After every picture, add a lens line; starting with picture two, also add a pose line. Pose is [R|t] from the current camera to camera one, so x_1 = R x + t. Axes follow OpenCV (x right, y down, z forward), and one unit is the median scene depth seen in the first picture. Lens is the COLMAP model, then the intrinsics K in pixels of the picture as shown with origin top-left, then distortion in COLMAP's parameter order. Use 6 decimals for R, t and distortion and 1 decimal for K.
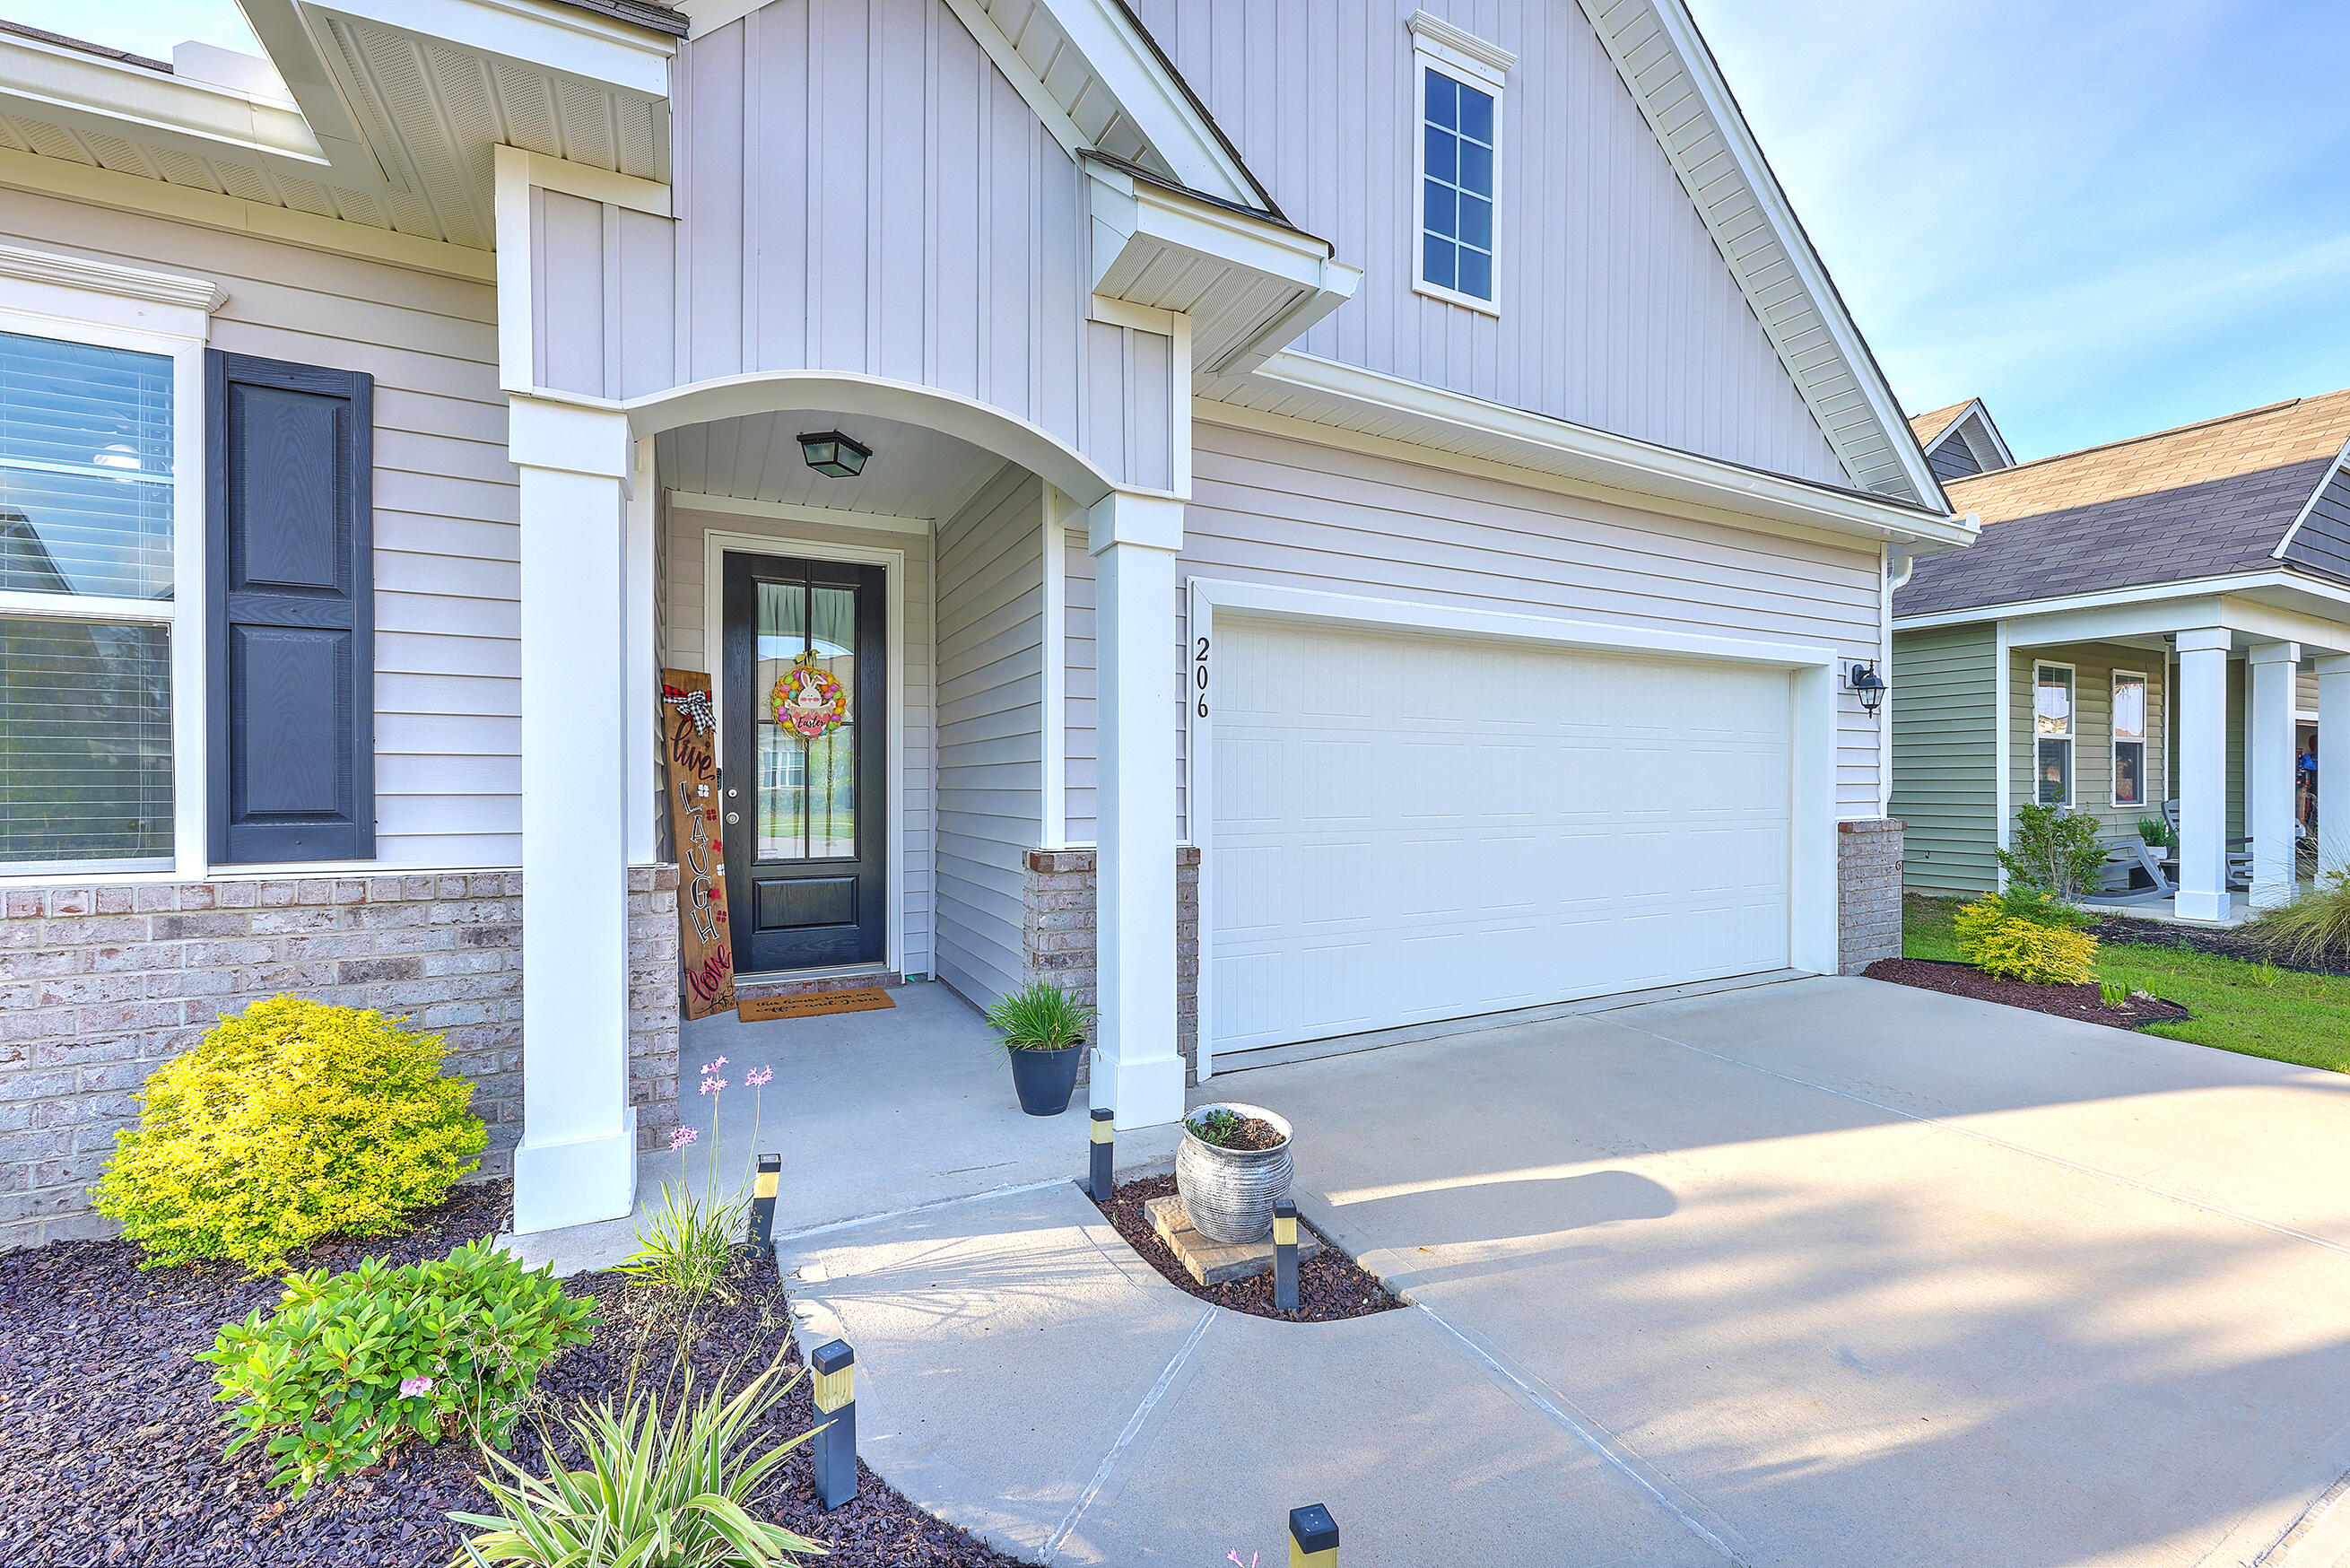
lens RADIAL K [[952.5, 0, 1187.1], [0, 952.5, 786.6], [0, 0, 1]] dist [0.002784, 0.000187]
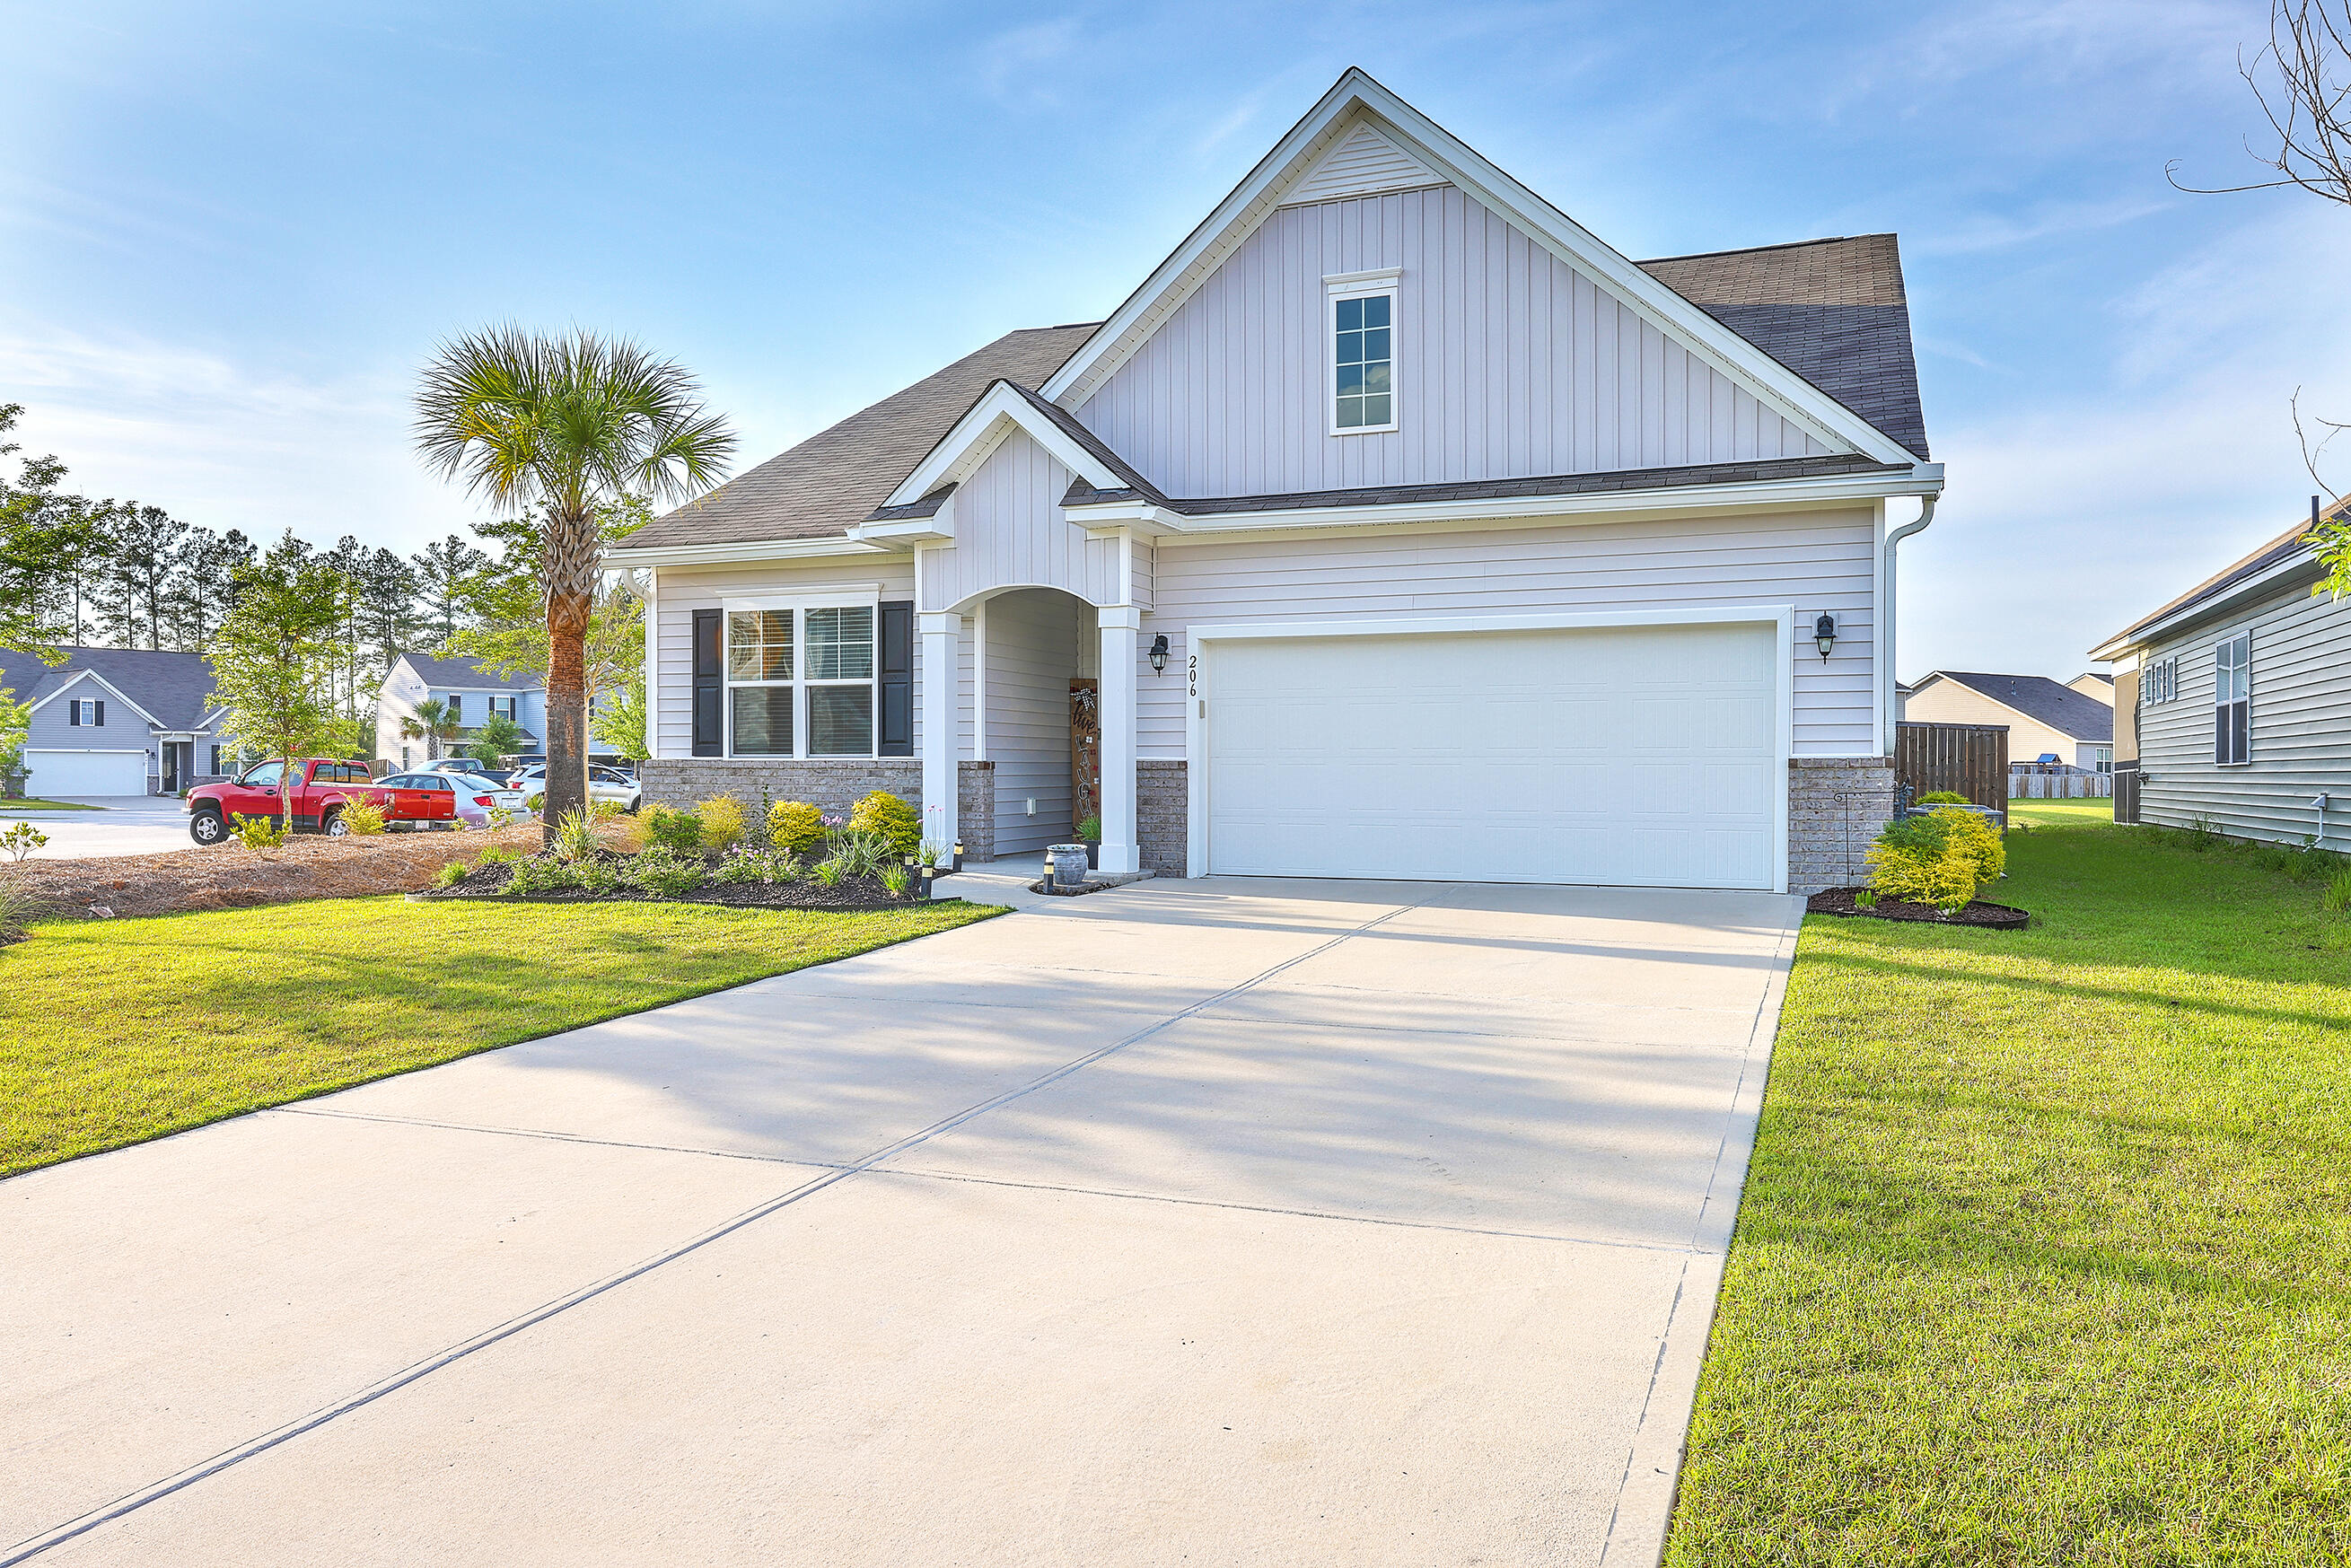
lens RADIAL K [[1621.9, 0, 1175.5], [0, 1621.9, 784.0], [0, 0, 1]] dist [0.004403, 0.000090]
pose [[0.647103, 0.006354, -0.762376, 2.210646], [-0.006036, 0.999977, 0.003212, 0.086452], [0.762379, 0.002523, 0.647126, -1.045910]]
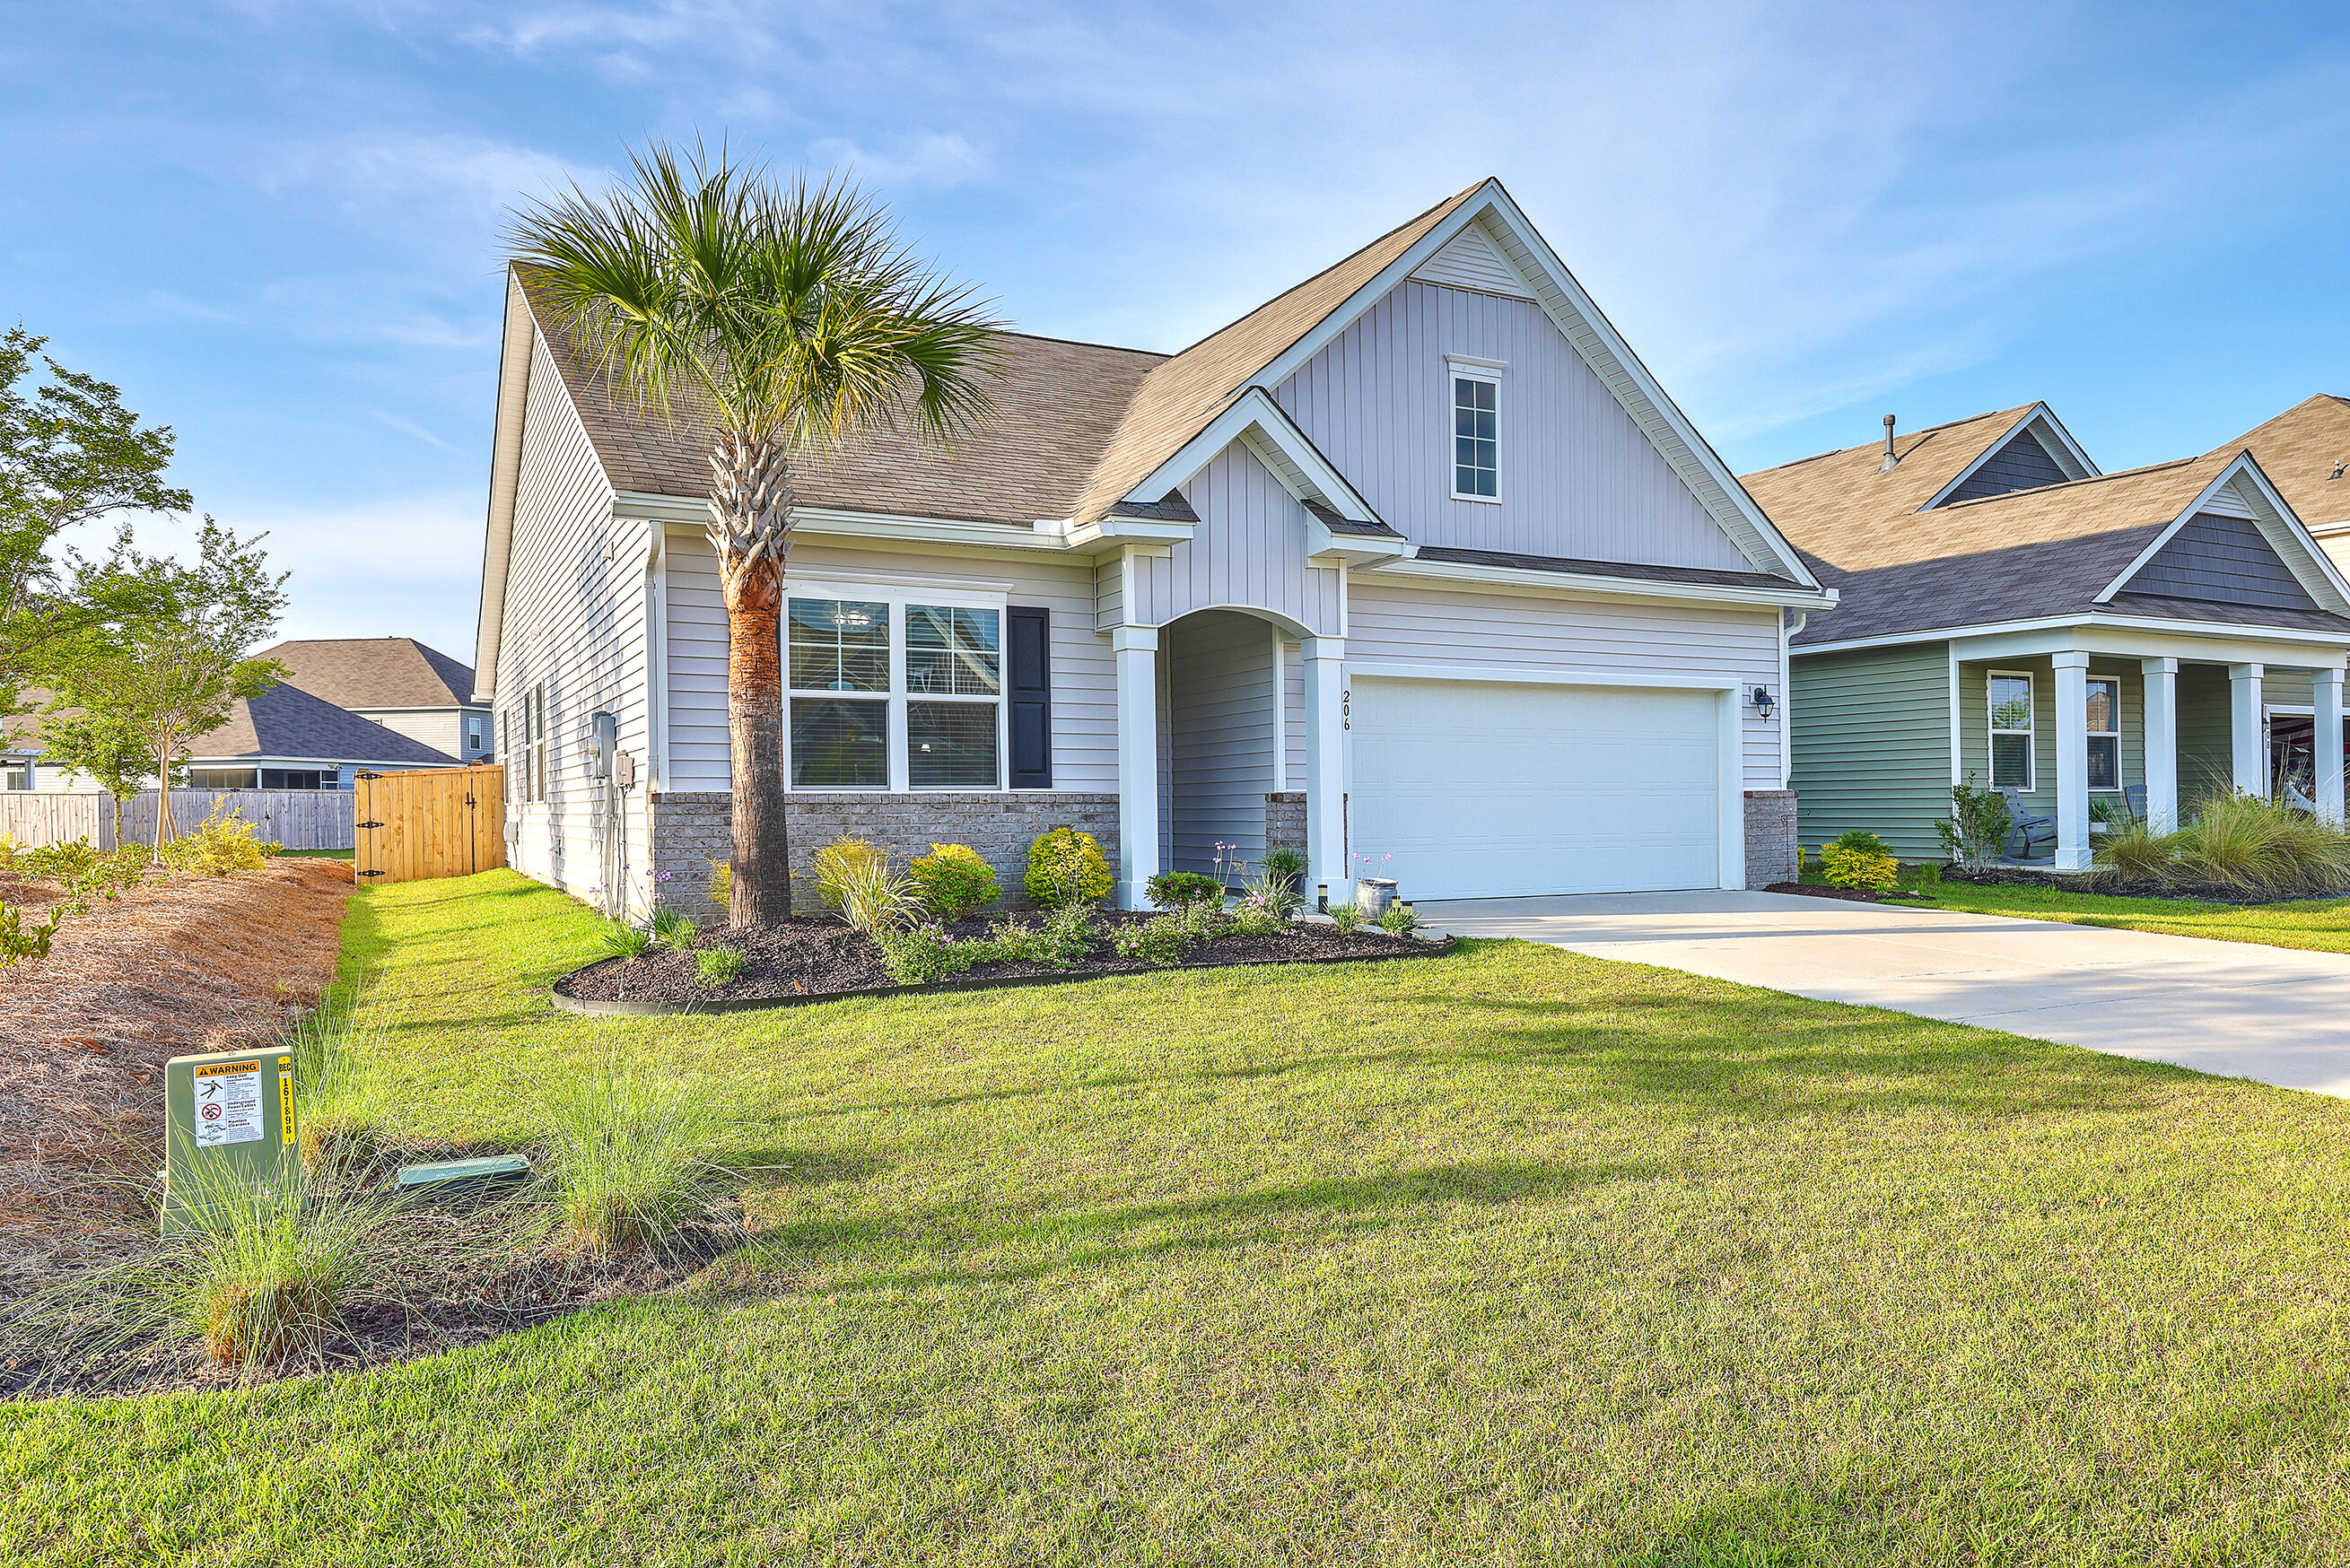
lens RADIAL K [[1572.9, 0, 1175.0], [0, 1572.9, 784.0], [0, 0, 1]] dist [-0.004926, -0.001306]
pose [[0.999929, -0.009898, -0.006612, -0.281839], [0.009727, 0.999632, -0.025332, 0.106760], [0.006860, 0.025266, 0.999657, -2.018516]]
